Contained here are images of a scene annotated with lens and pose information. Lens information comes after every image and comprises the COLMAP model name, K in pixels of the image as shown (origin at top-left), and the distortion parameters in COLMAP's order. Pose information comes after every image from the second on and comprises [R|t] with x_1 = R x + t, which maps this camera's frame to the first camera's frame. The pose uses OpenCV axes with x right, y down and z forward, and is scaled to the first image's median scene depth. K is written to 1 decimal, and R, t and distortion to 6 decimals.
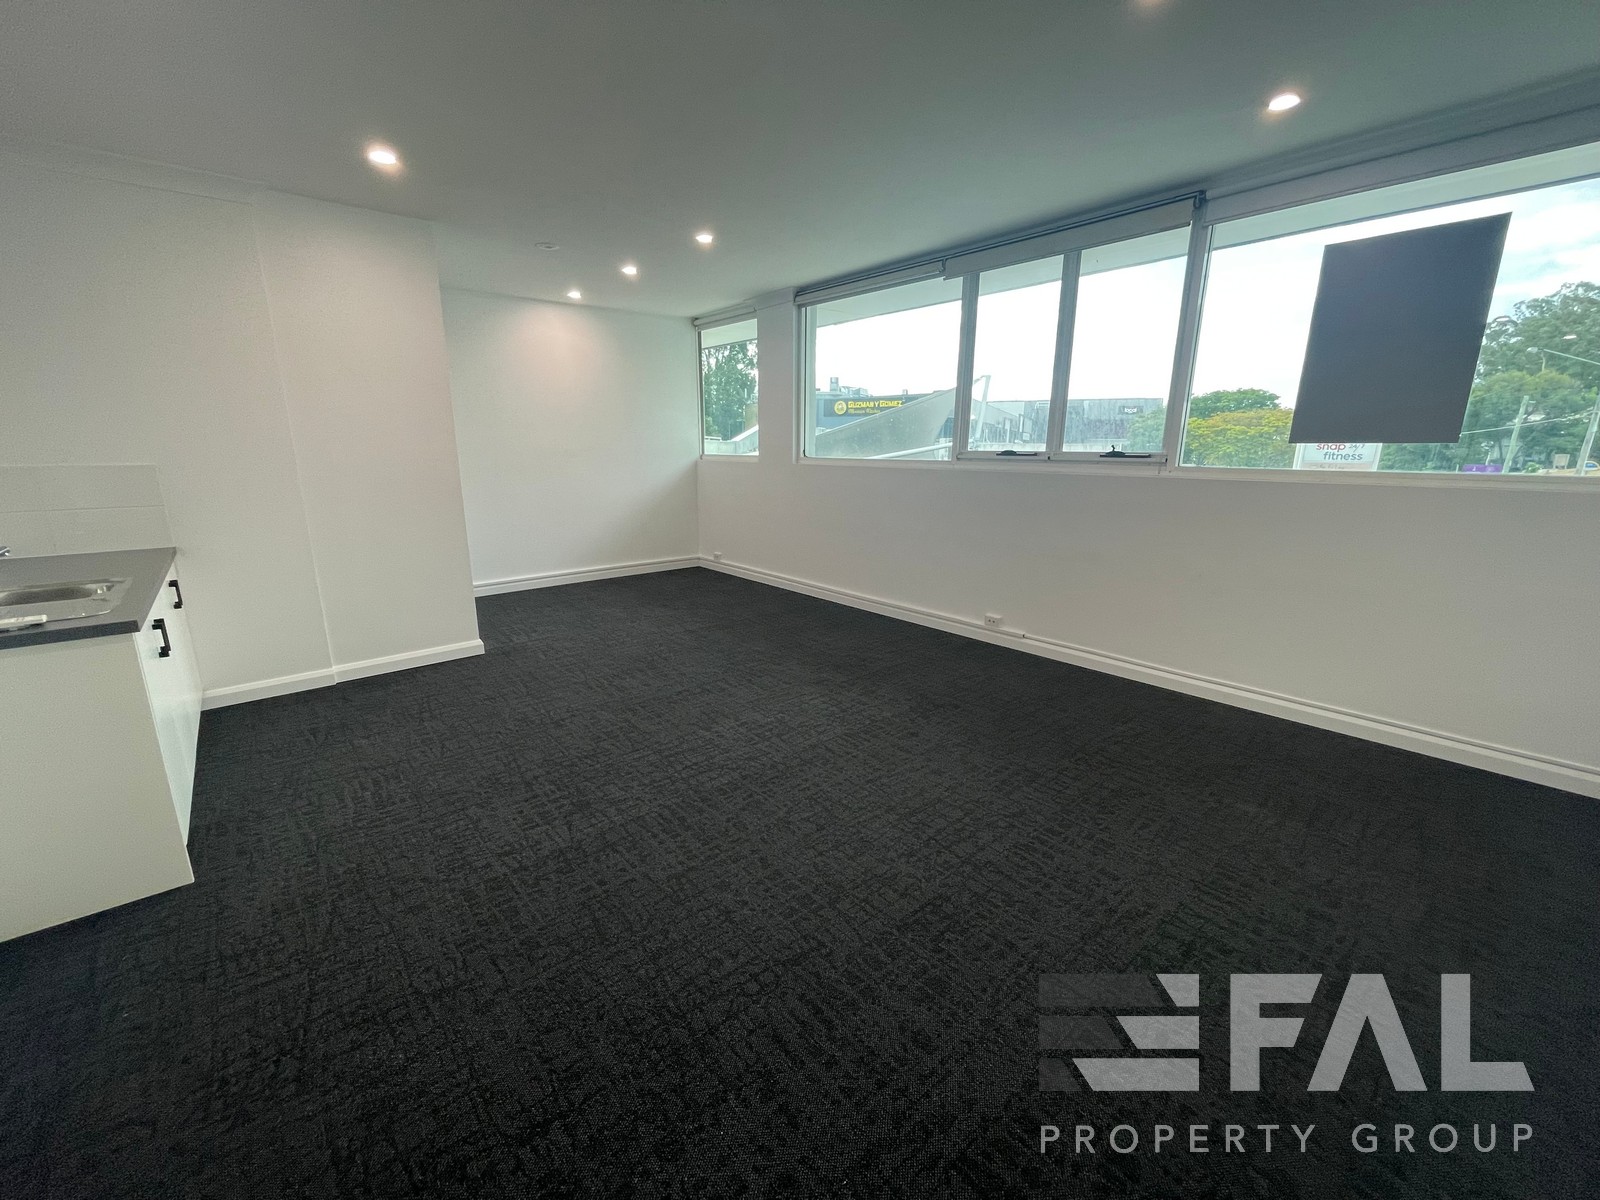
lens RADIAL K [[644.7, 0, 797.1], [0, 644.7, 601.3], [0, 0, 1]] dist [0.000548, 0.000020]
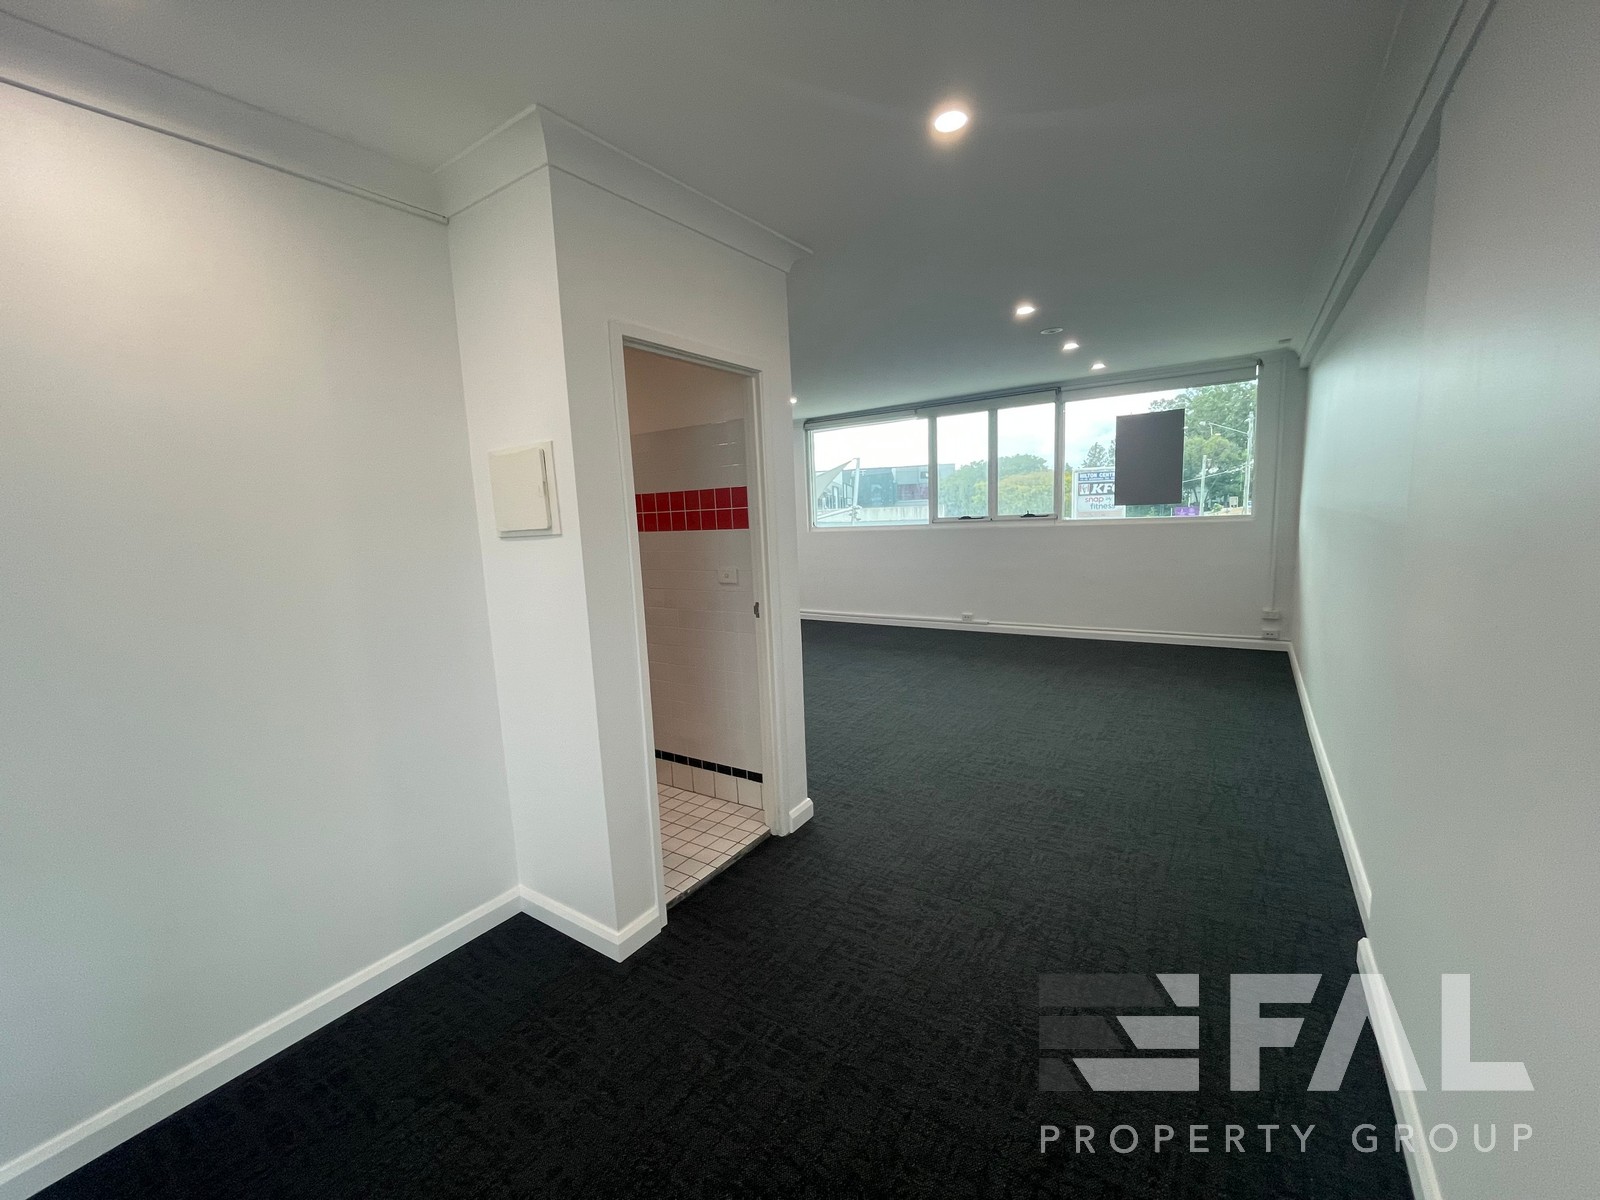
lens RADIAL K [[644.7, 0, 789.2], [0, 644.7, 607.0], [0, 0, 1]] dist [0.000548, 0.000020]
pose [[0.965373, -0.086039, 0.246277, -0.064624], [0.109418, 0.990537, -0.082848, 0.010883], [-0.236819, 0.106926, 0.965652, -0.059017]]
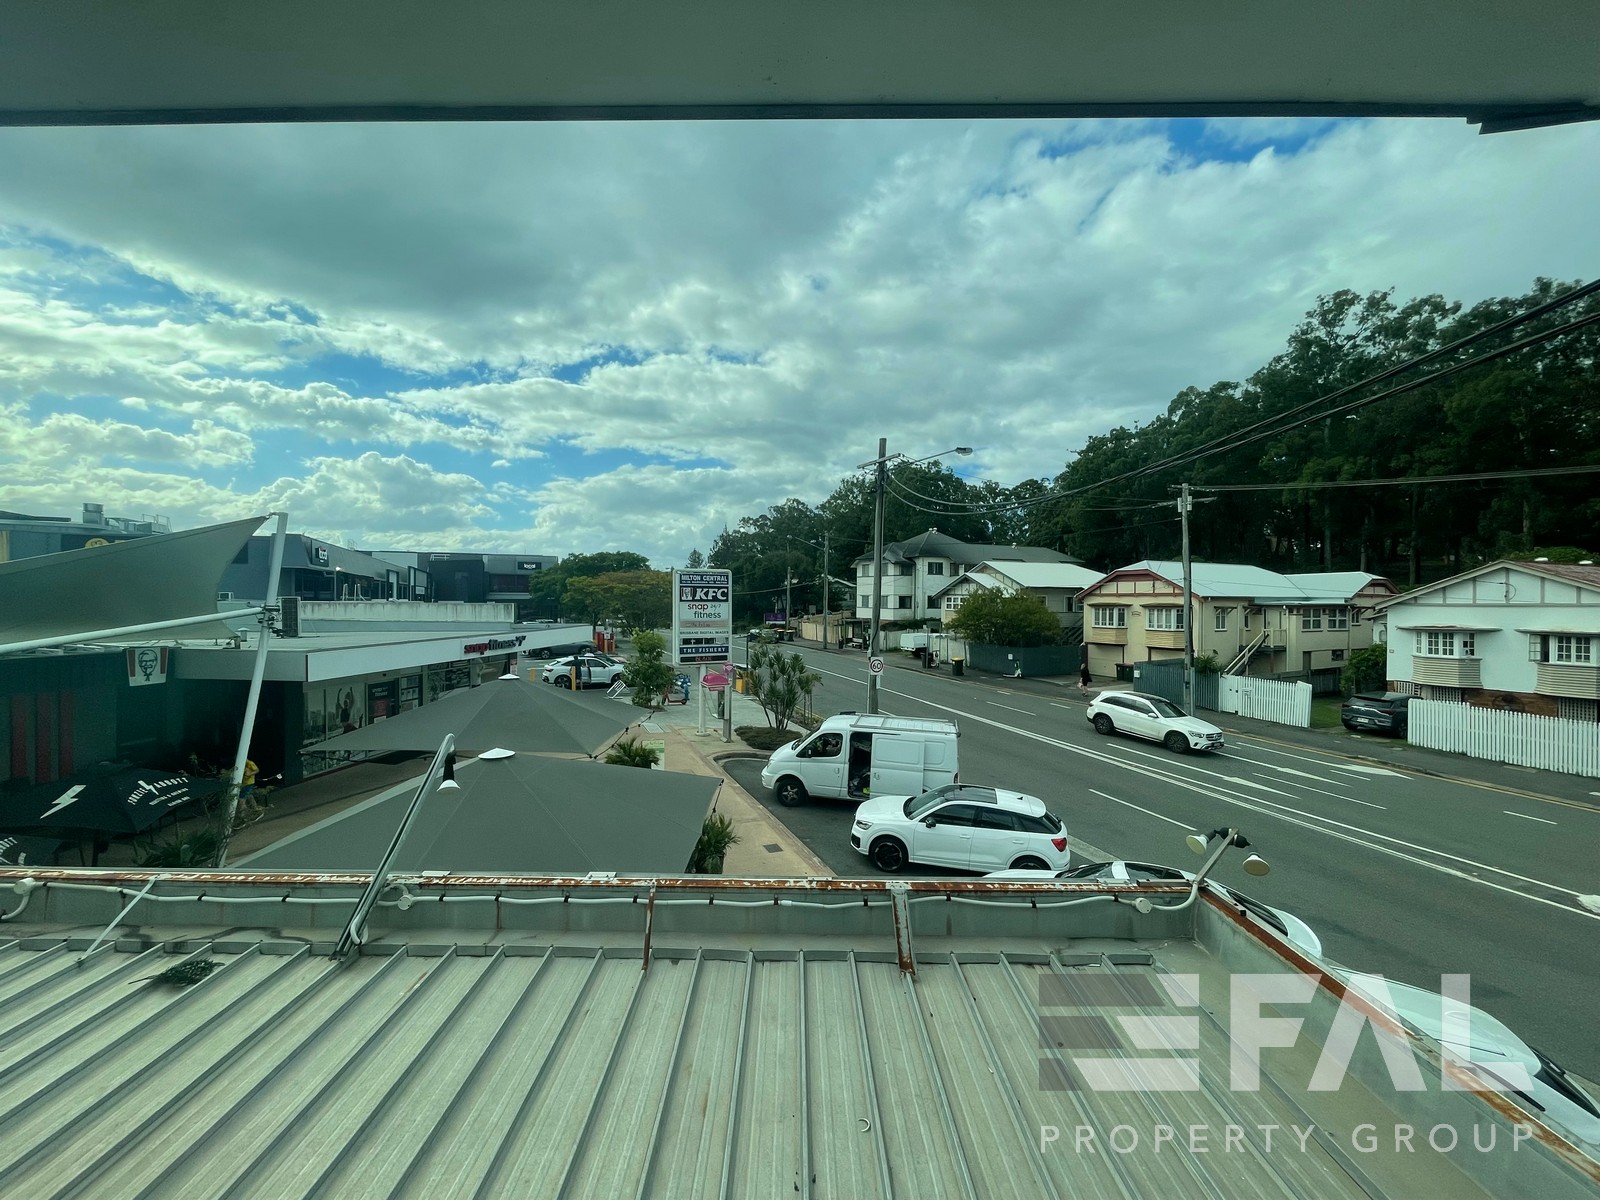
lens RADIAL K [[644.7, 0, 793.3], [0, 644.7, 598.4], [0, 0, 1]] dist [0.000548, 0.000020]
pose [[0.663877, -0.002395, 0.747838, 0.049079], [0.176759, 0.972163, -0.153800, -0.024719], [-0.726652, 0.234291, 0.645821, 0.073314]]
